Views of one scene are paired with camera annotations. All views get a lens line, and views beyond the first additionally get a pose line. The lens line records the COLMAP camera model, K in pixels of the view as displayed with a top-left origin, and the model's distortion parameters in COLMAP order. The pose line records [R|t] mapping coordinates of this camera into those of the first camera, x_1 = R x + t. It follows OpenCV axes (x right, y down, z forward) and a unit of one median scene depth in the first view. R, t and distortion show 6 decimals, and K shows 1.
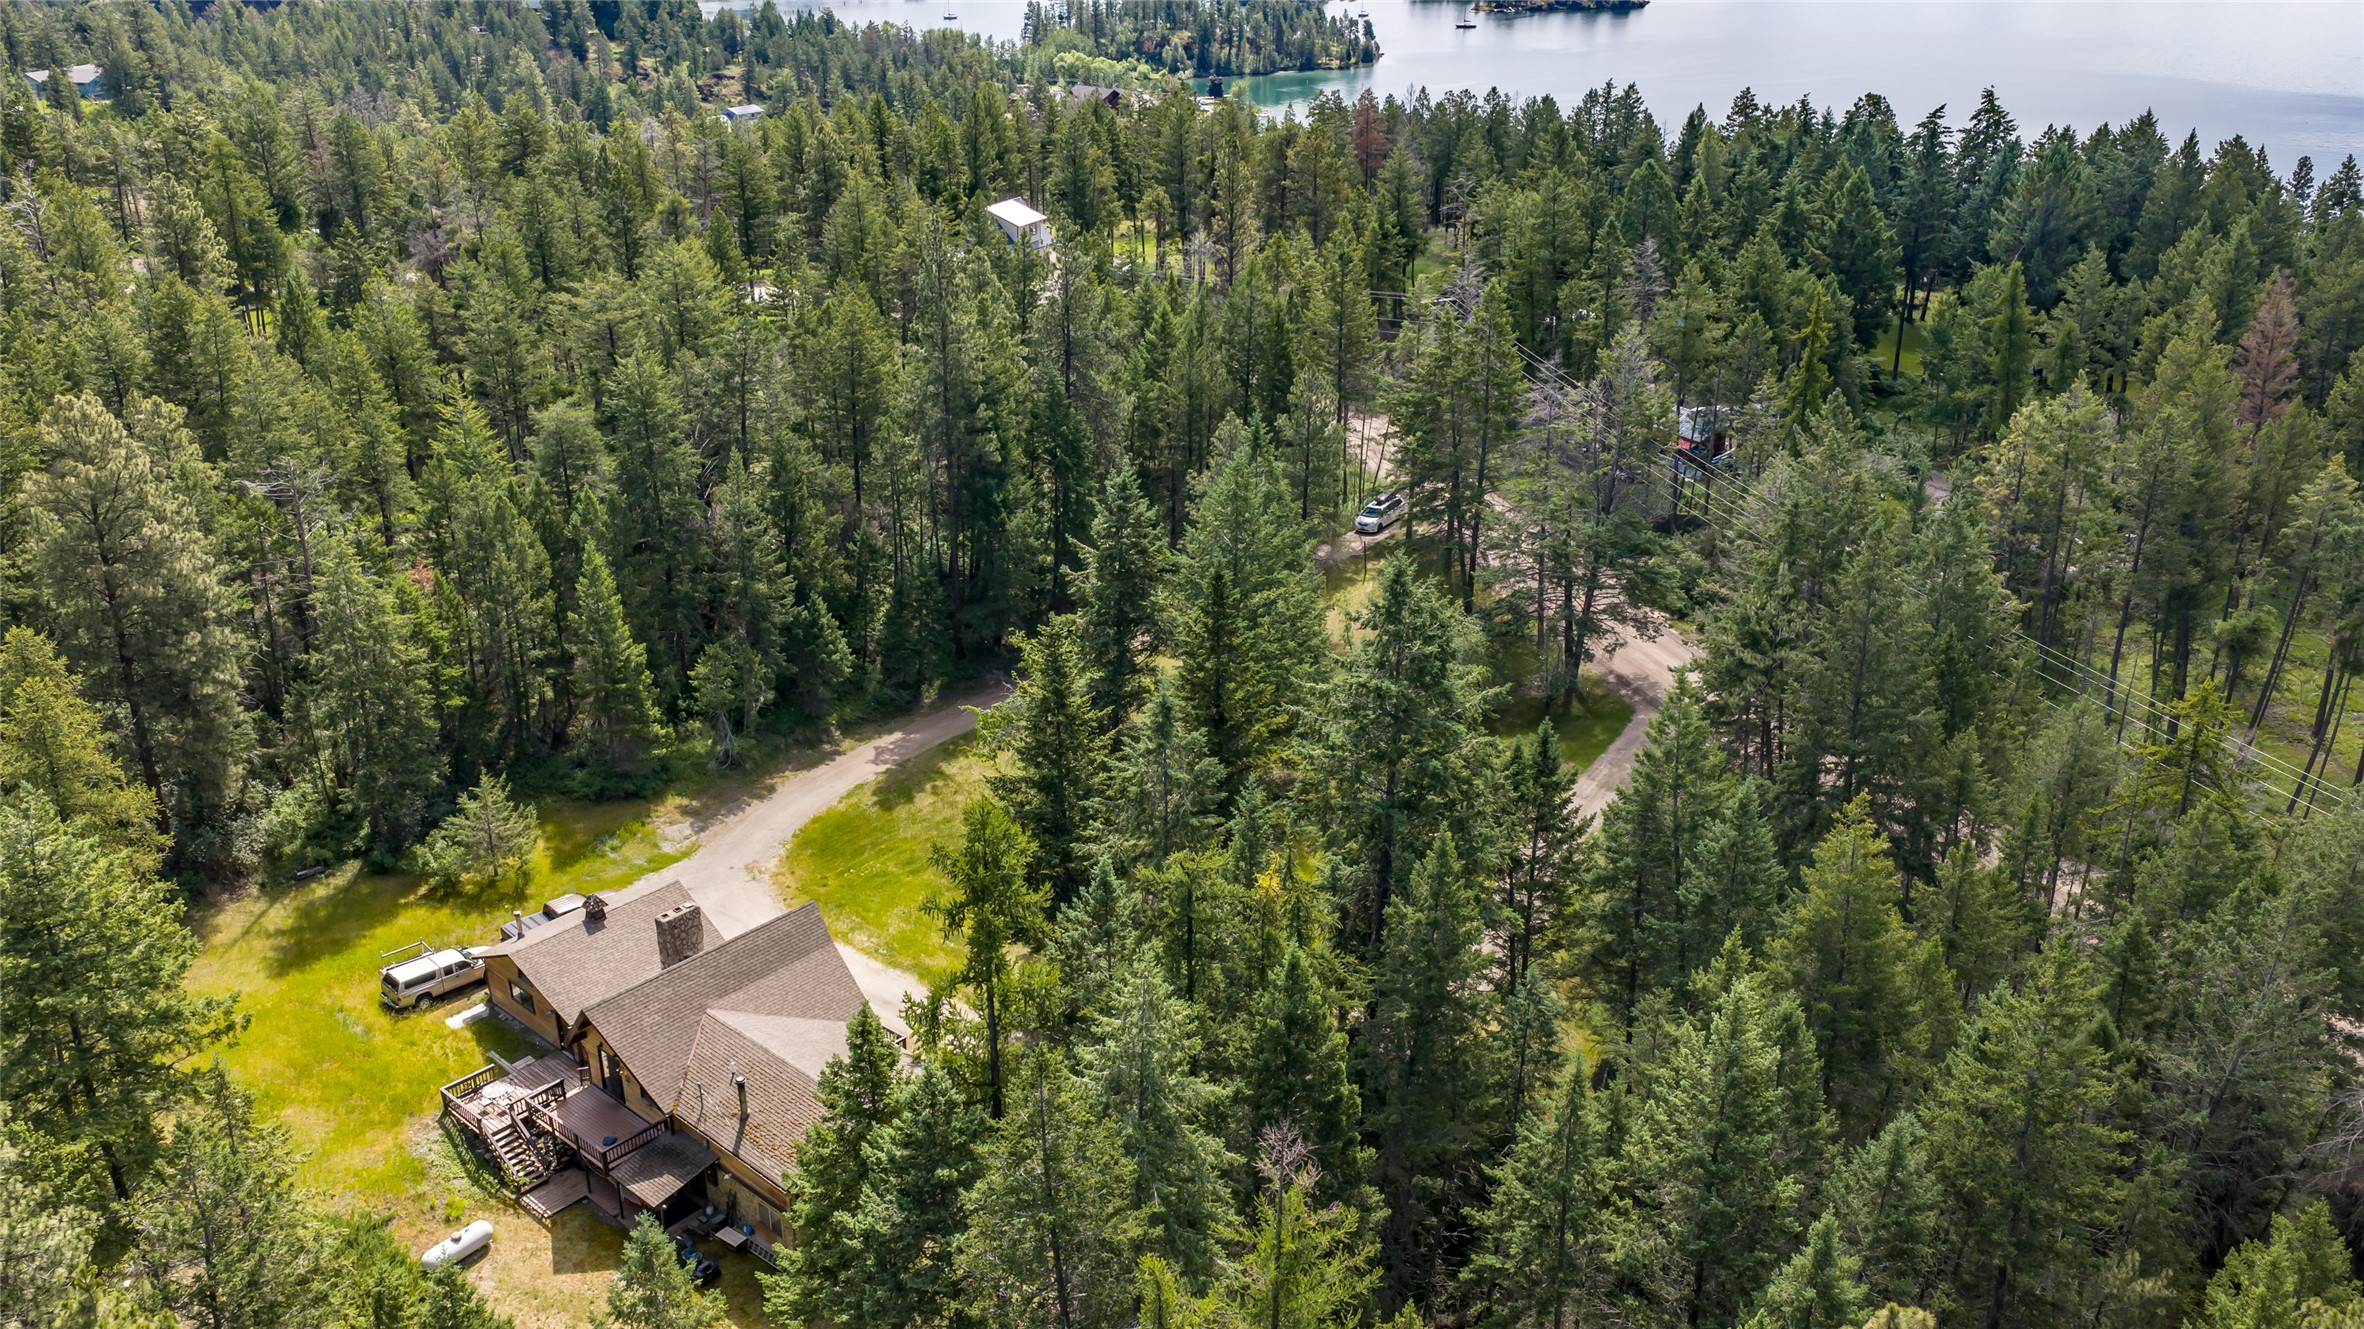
lens RADIAL K [[1969.2, 0, 1188.8], [0, 1969.2, 663.3], [0, 0, 1]] dist [0.027226, -0.053059]
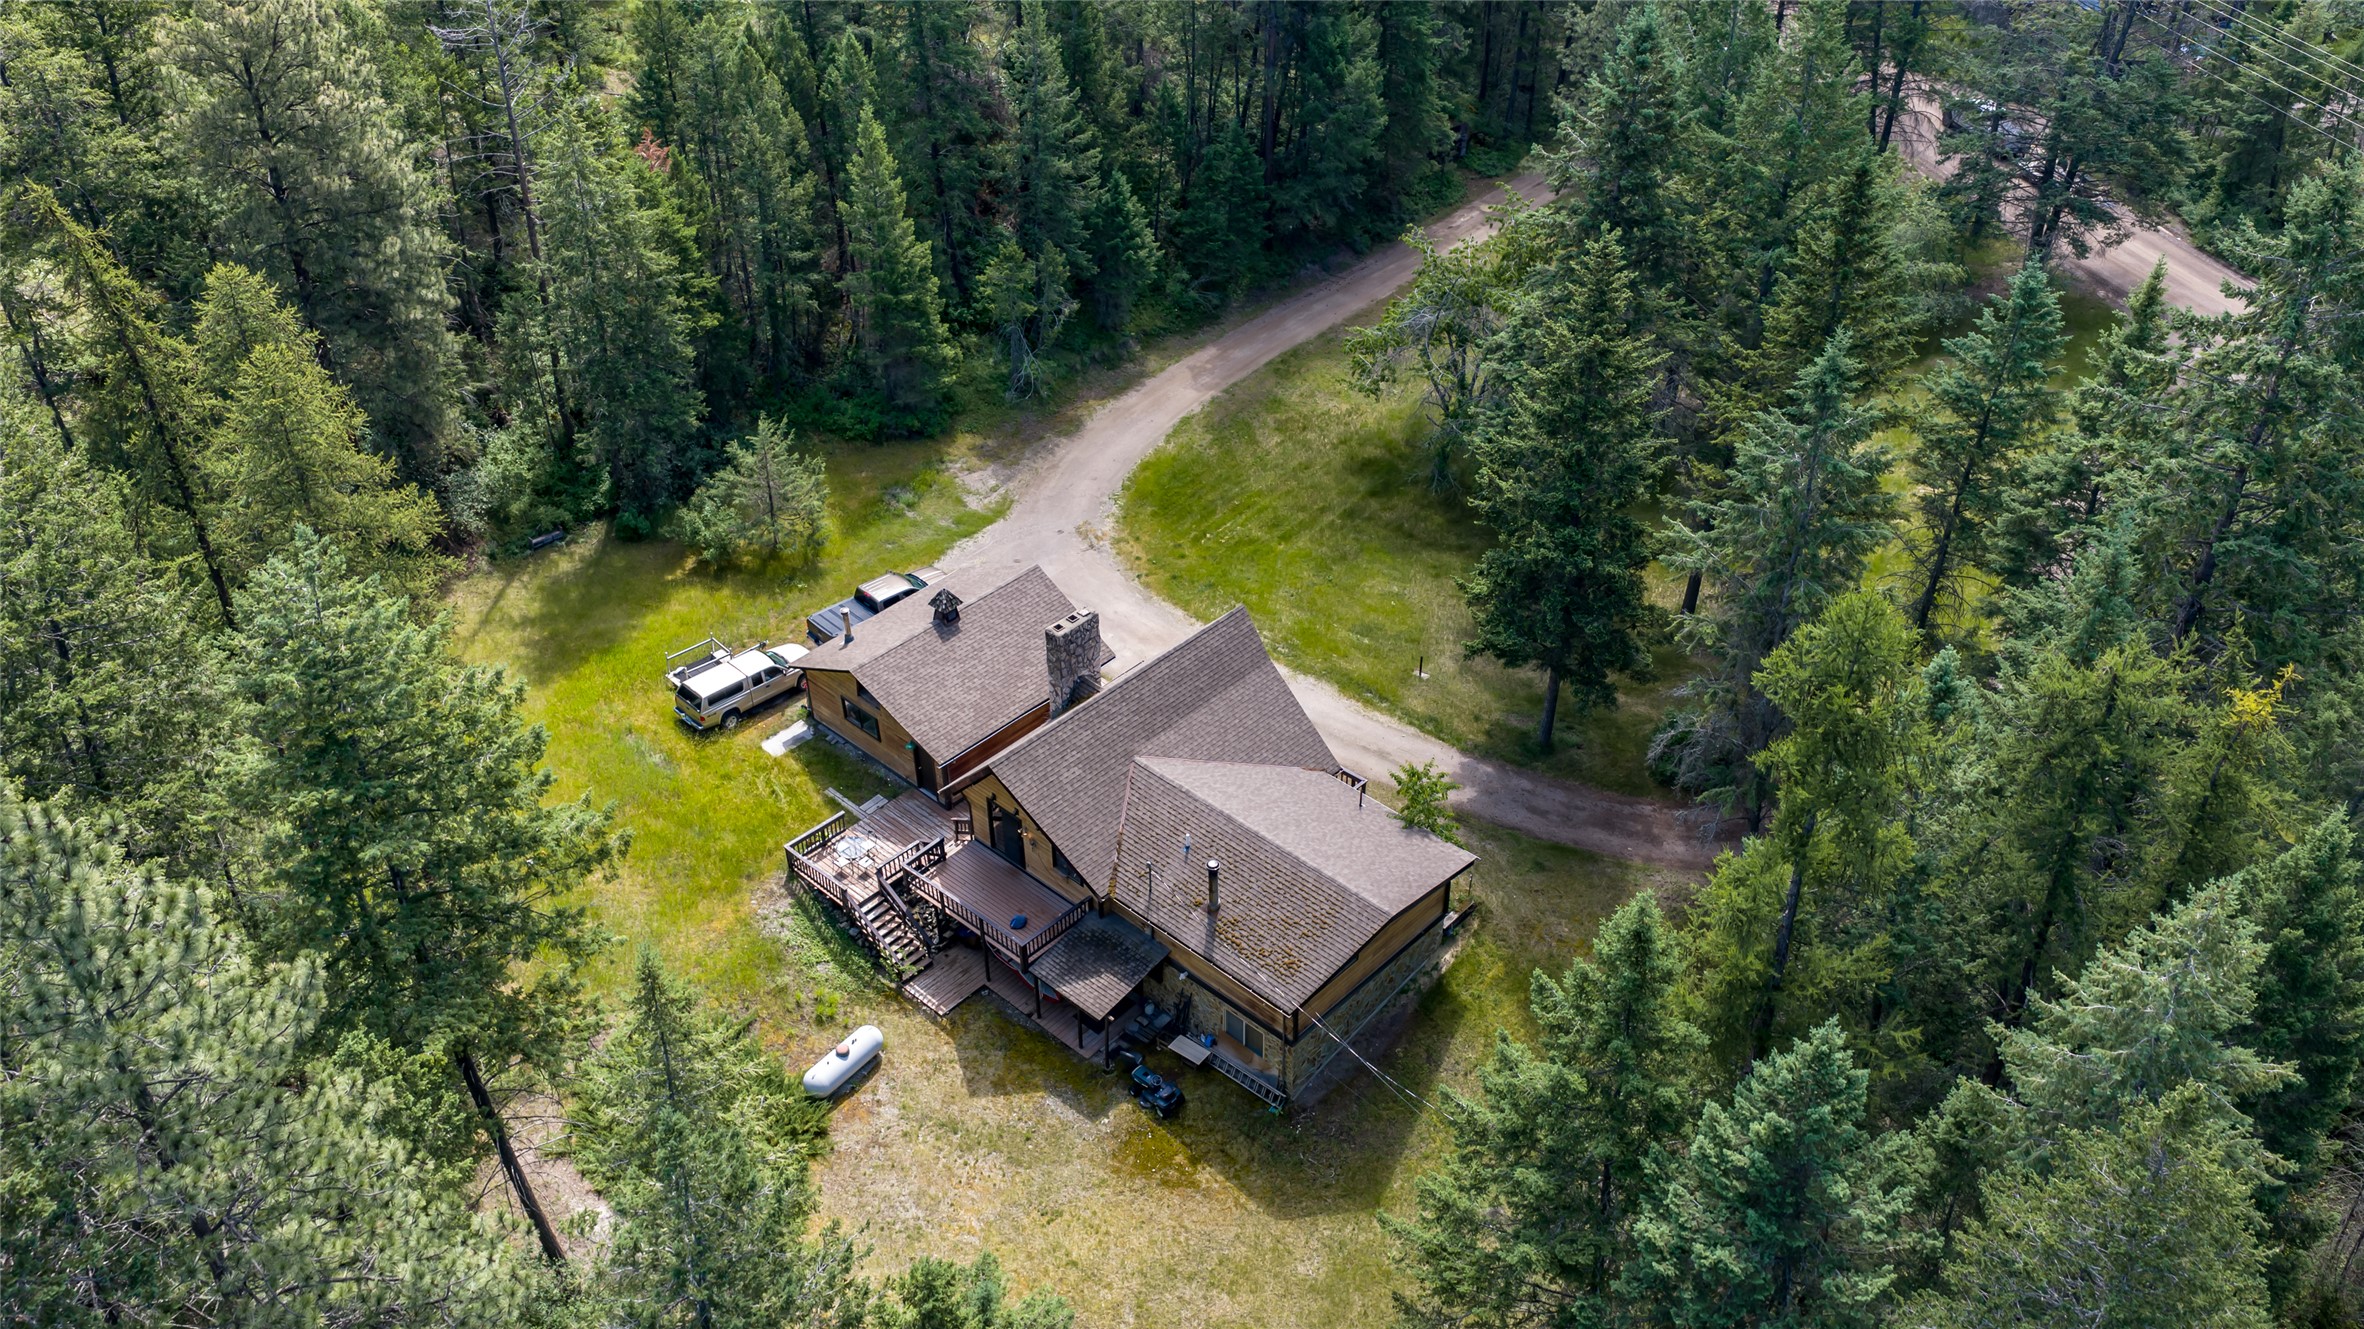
lens RADIAL K [[1969.2, 0, 1174.1], [0, 1969.2, 665.8], [0, 0, 1]] dist [0.027226, -0.053059]
pose [[0.999697, 0.005936, -0.023907, -0.185192], [-0.000315, 0.973526, 0.228577, -0.028957], [0.024631, -0.228500, 0.973232, 0.234286]]
